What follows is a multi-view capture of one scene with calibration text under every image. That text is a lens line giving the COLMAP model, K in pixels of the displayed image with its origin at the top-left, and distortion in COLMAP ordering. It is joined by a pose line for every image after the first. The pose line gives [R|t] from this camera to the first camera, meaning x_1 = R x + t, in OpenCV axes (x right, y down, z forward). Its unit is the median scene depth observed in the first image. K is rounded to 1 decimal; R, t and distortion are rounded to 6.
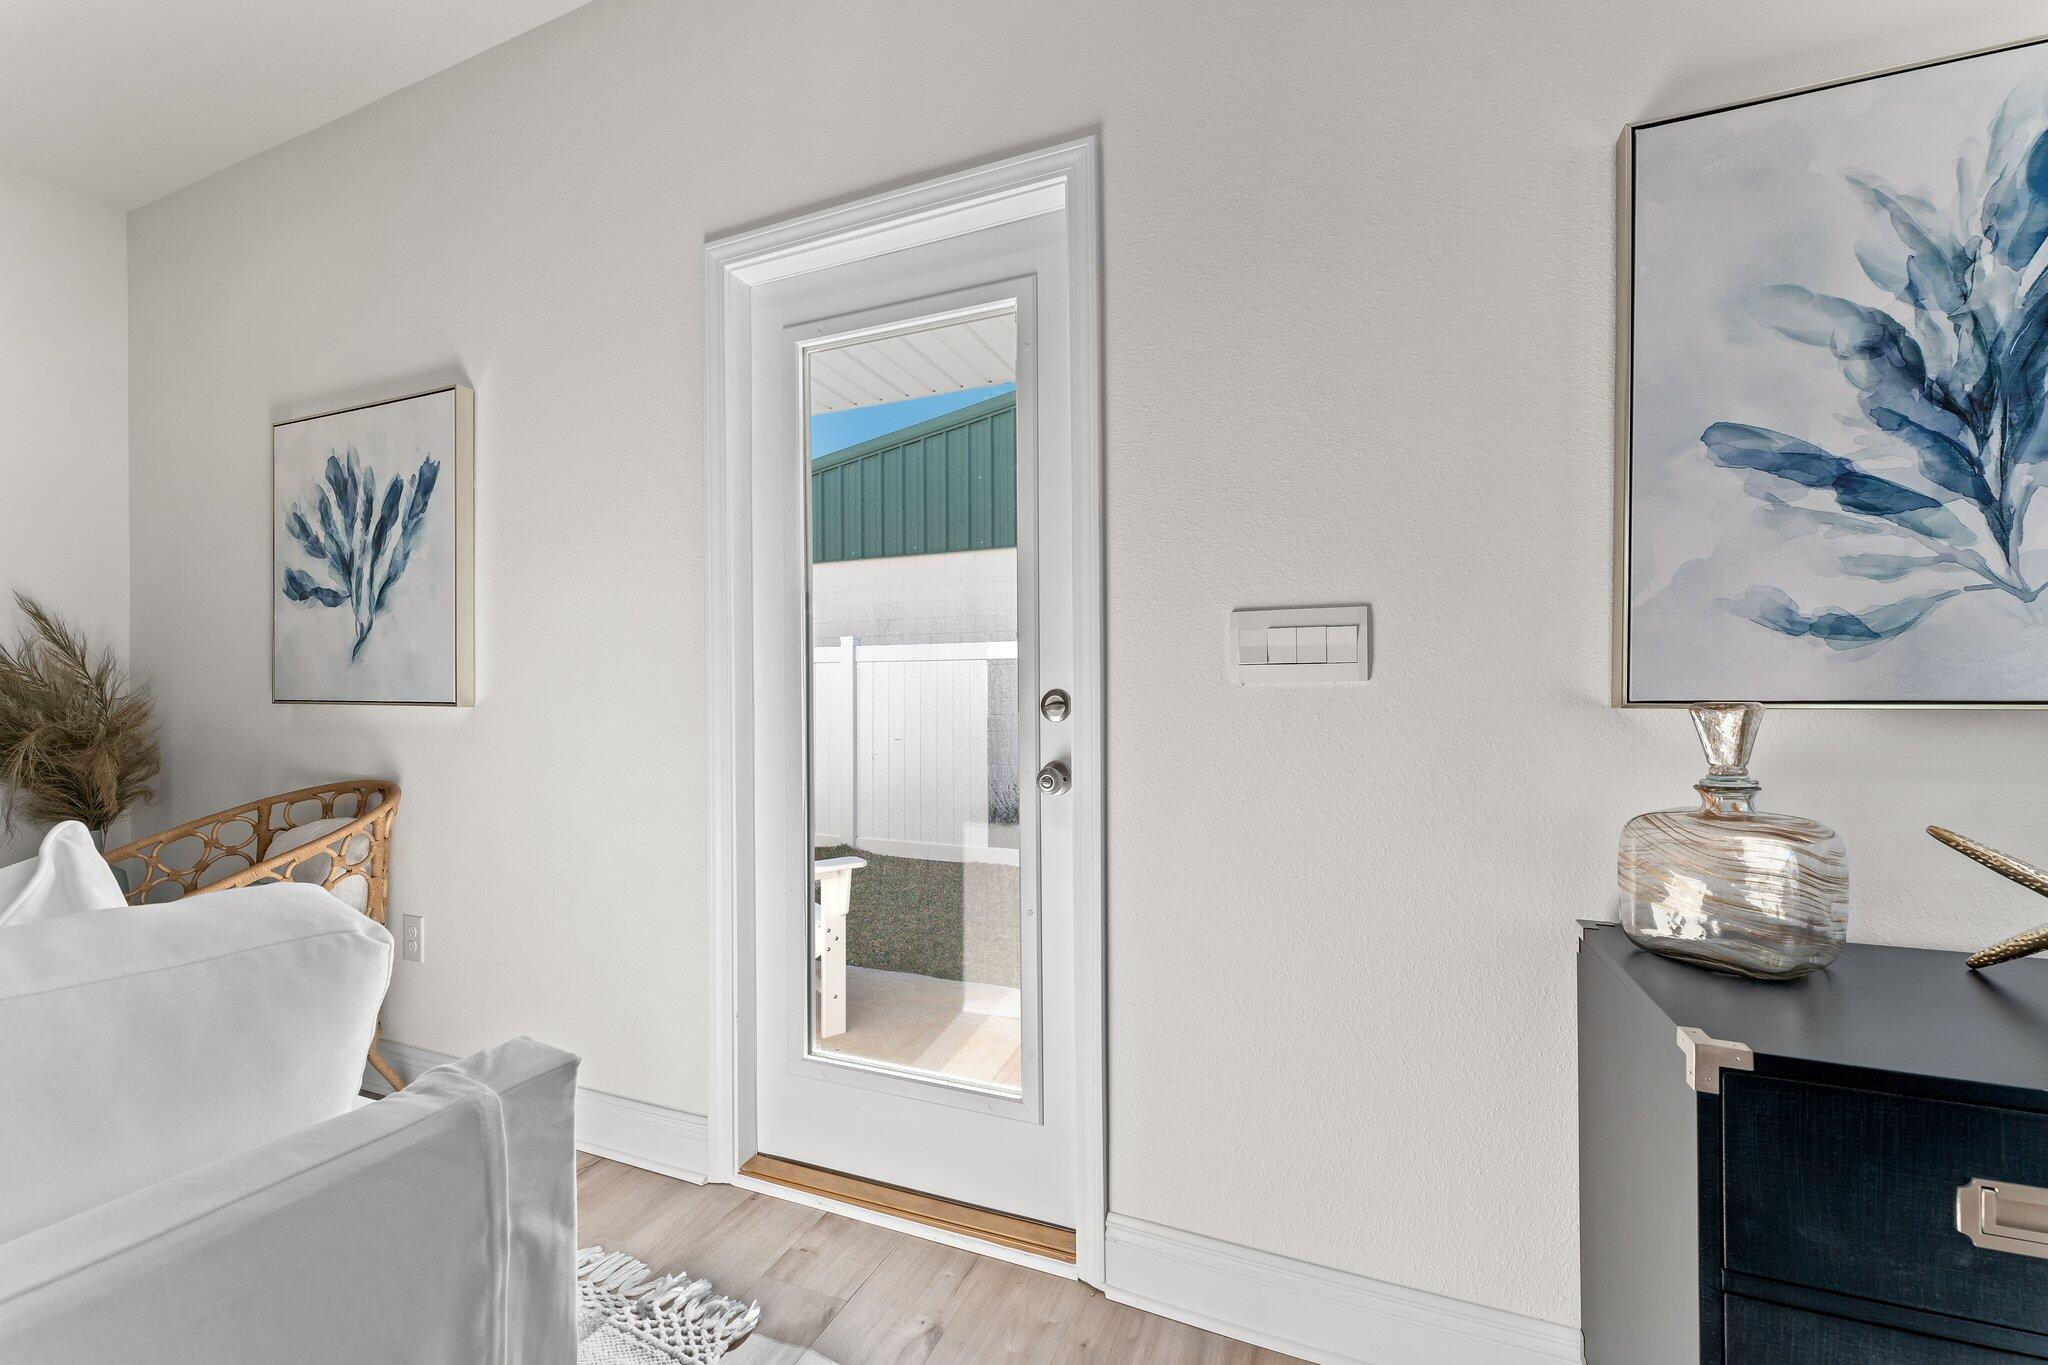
lens RADIAL K [[817.6, 0, 1017.3], [0, 817.6, 695.0], [0, 0, 1]] dist [0.001222, -0.000305]
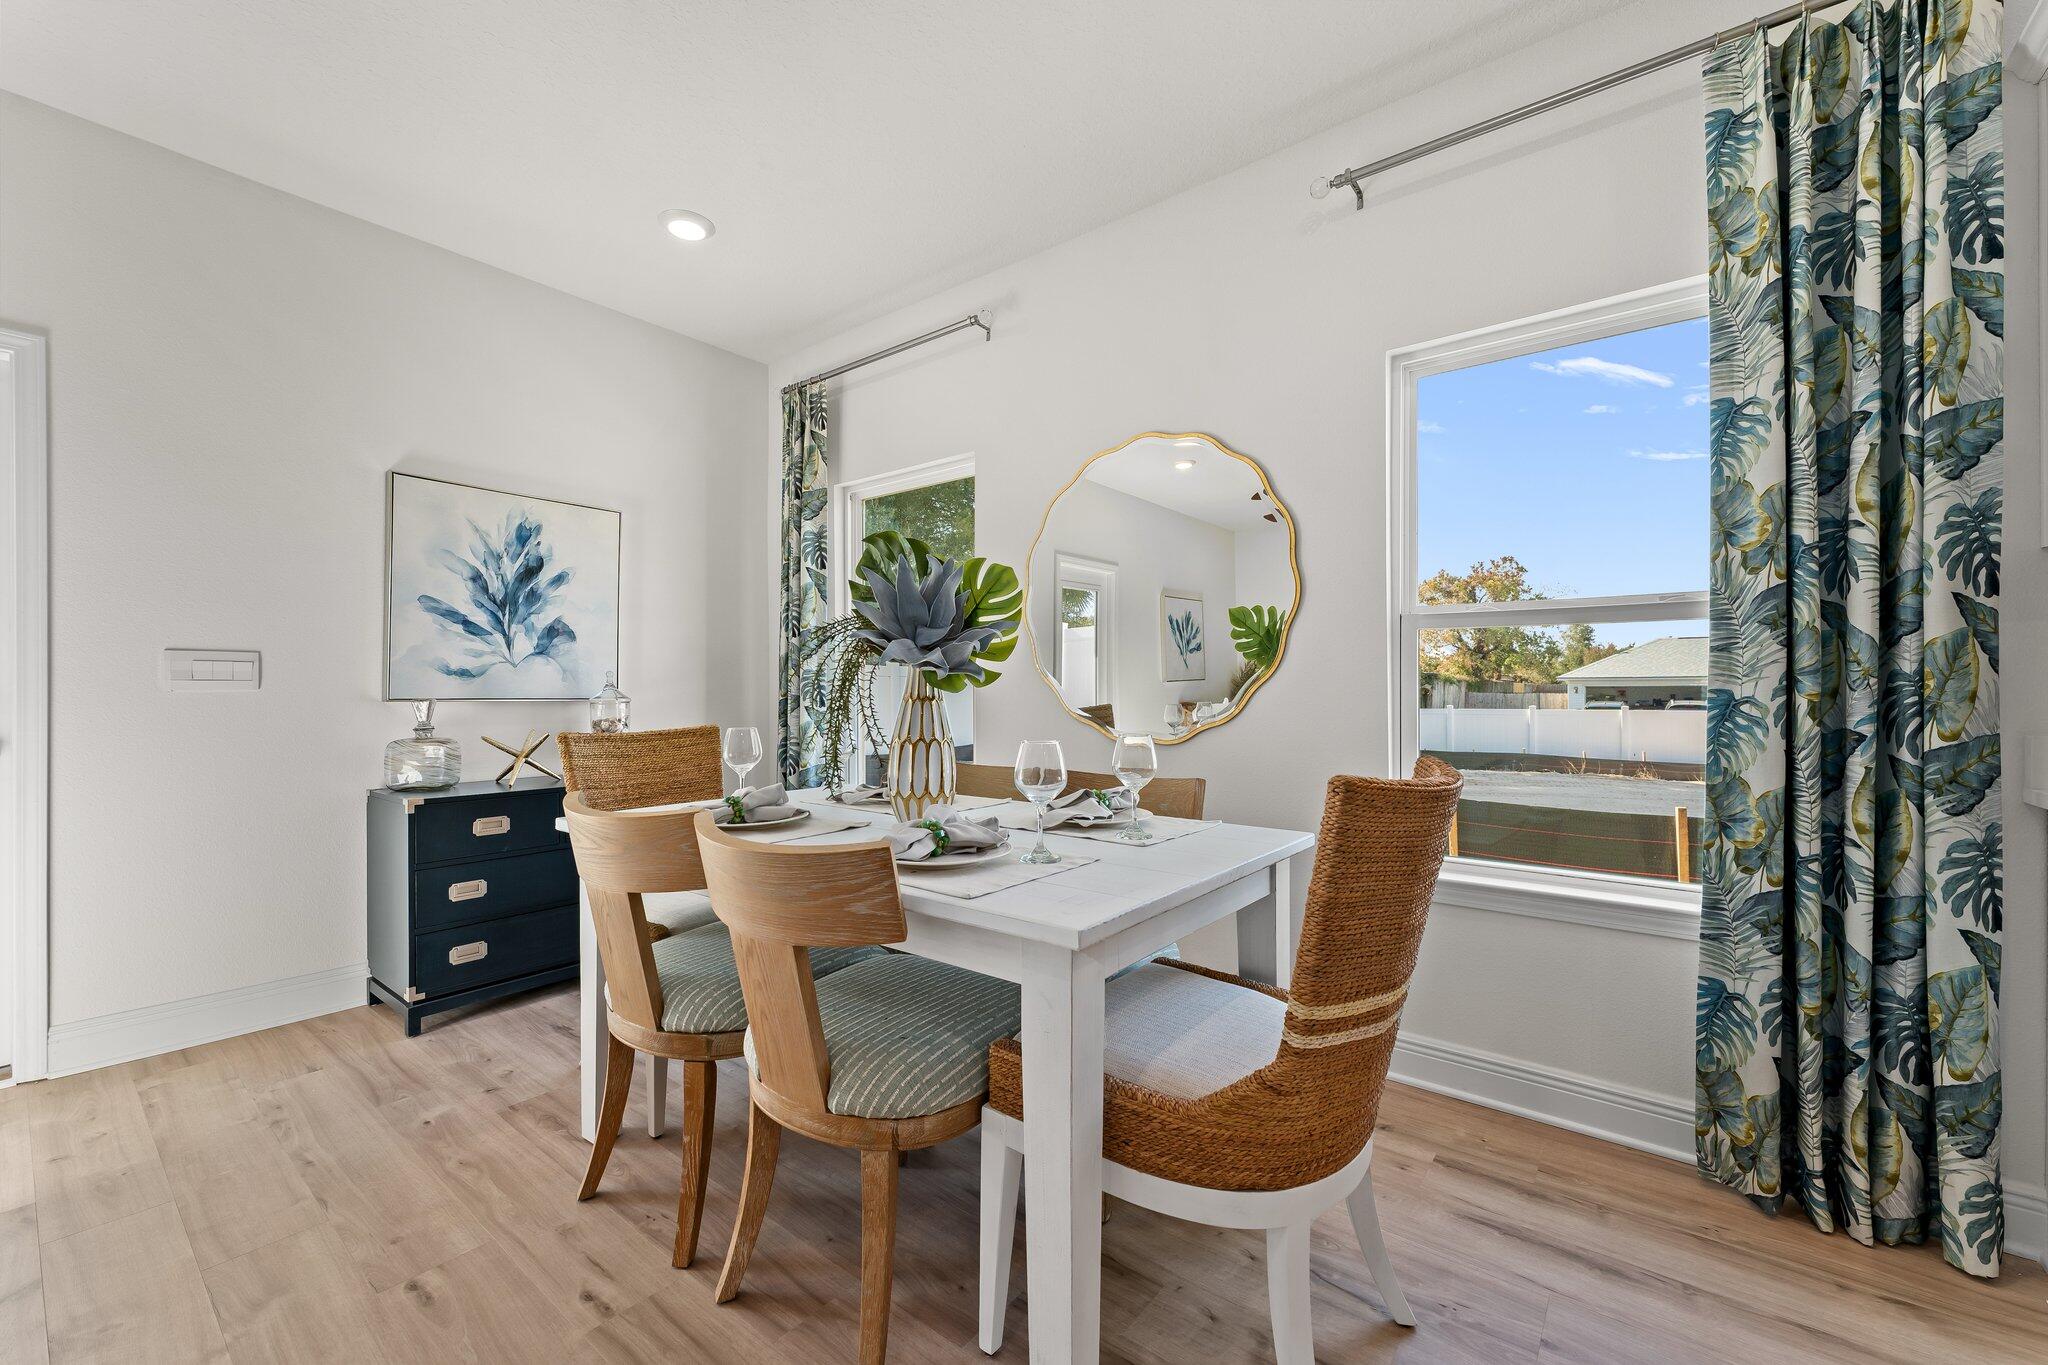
lens RADIAL K [[817.6, 0, 1015.2], [0, 817.6, 689.5], [0, 0, 1]] dist [0.001222, -0.000305]
pose [[0.281343, 0.010884, 0.959545, -0.937627], [0.002896, 0.999921, -0.012191, 0.011971], [-0.959603, 0.006209, 0.281290, -1.295566]]
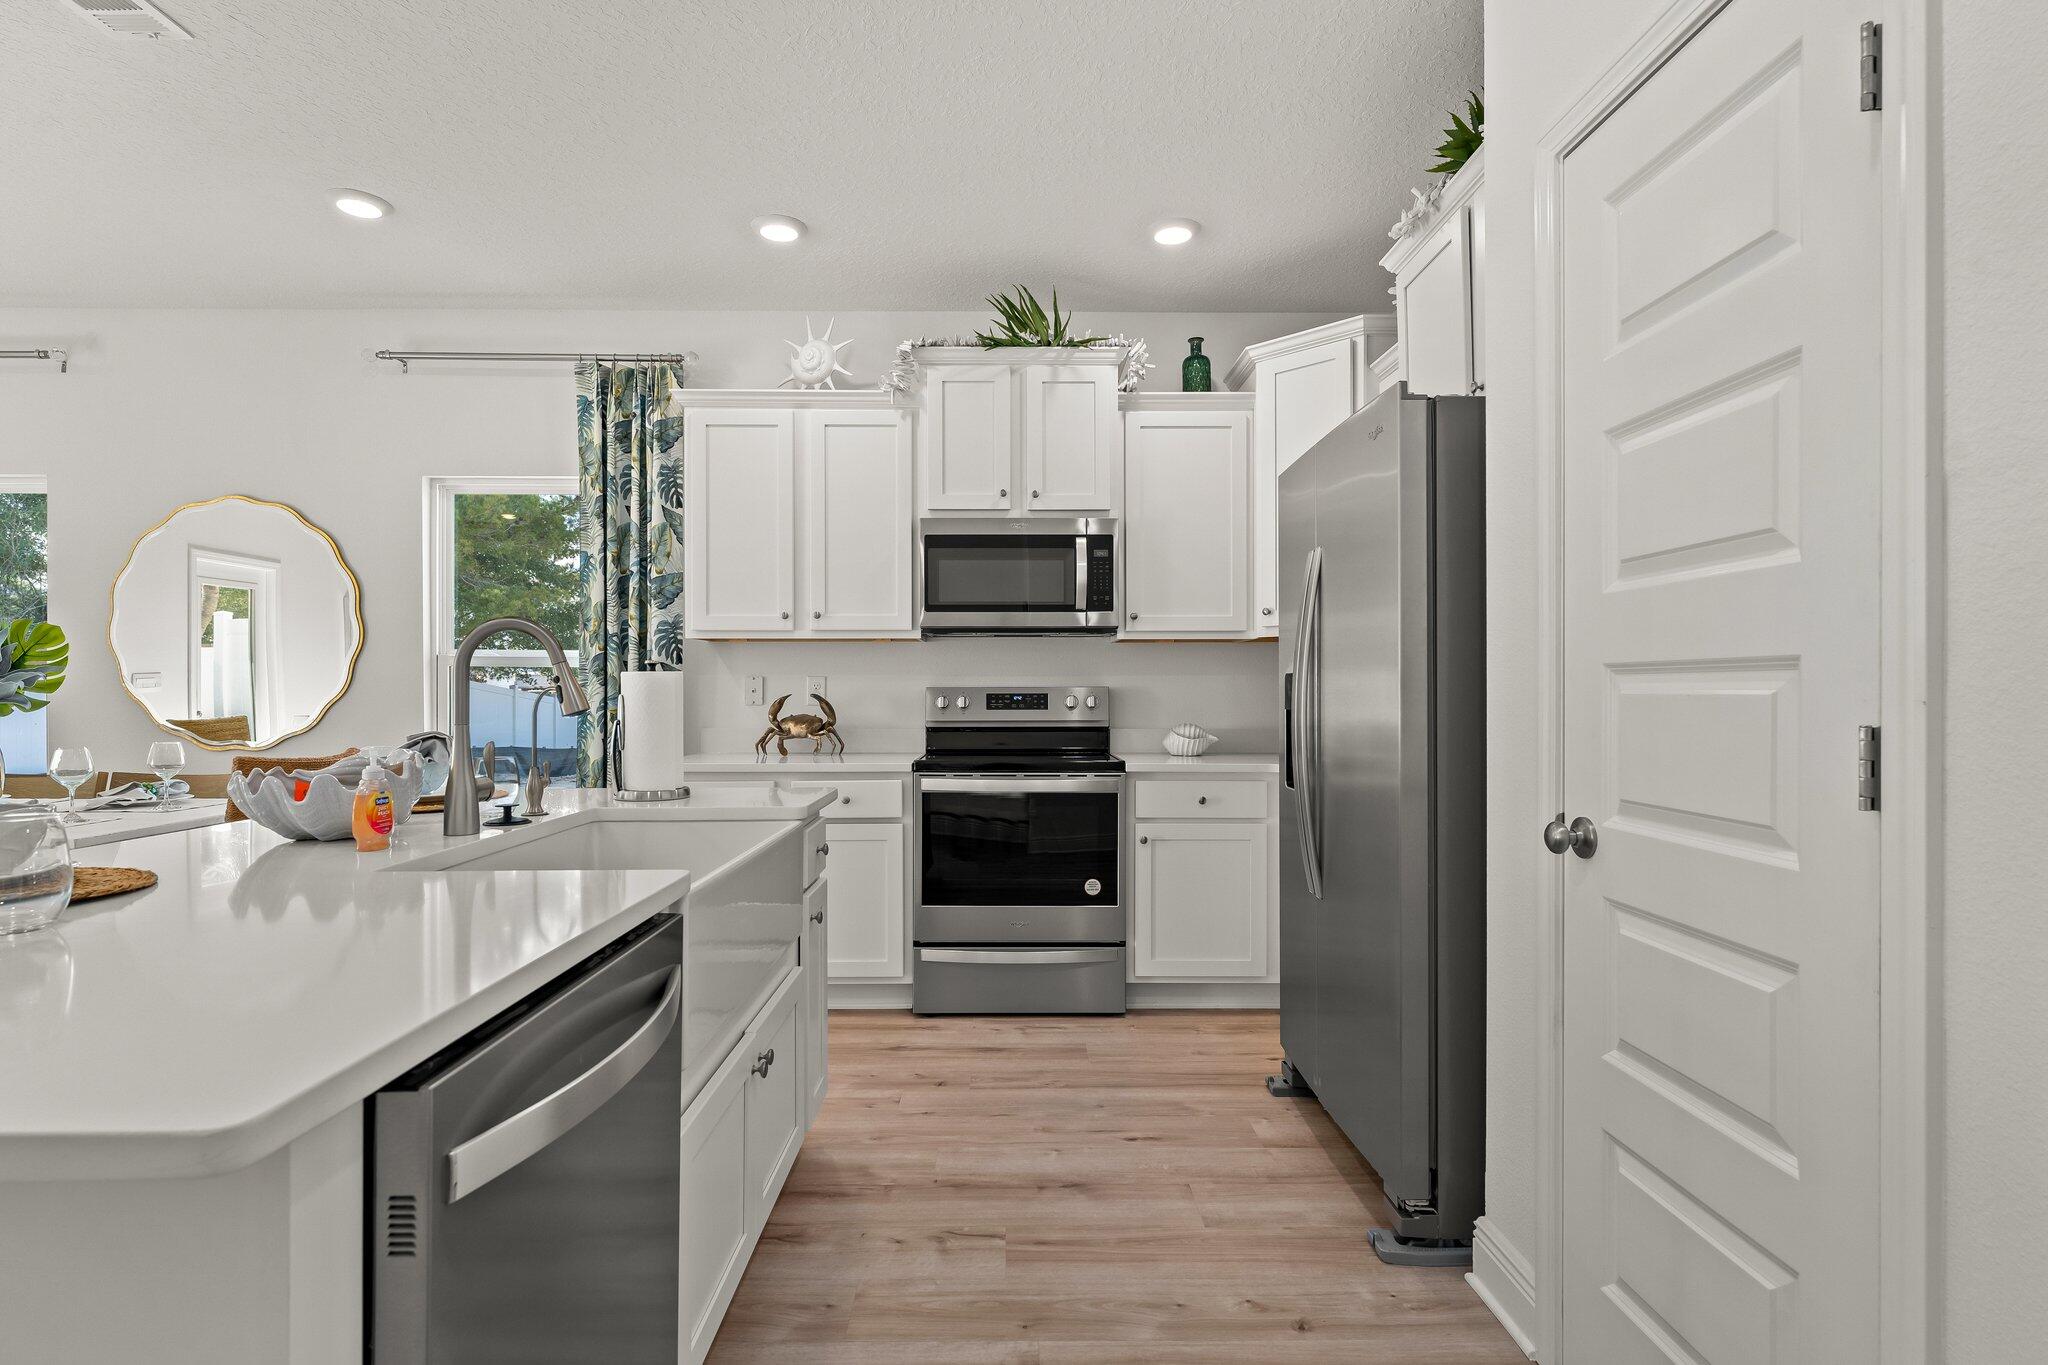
lens RADIAL K [[998.8, 0, 1007.9], [0, 998.8, 691.4], [0, 0, 1]] dist [0.002763, -0.002803]
pose [[-0.386270, 0.005989, 0.922366, -2.588994], [0.008060, 0.999963, -0.003118, -0.028348], [-0.922351, 0.006230, -0.386304, -2.025949]]
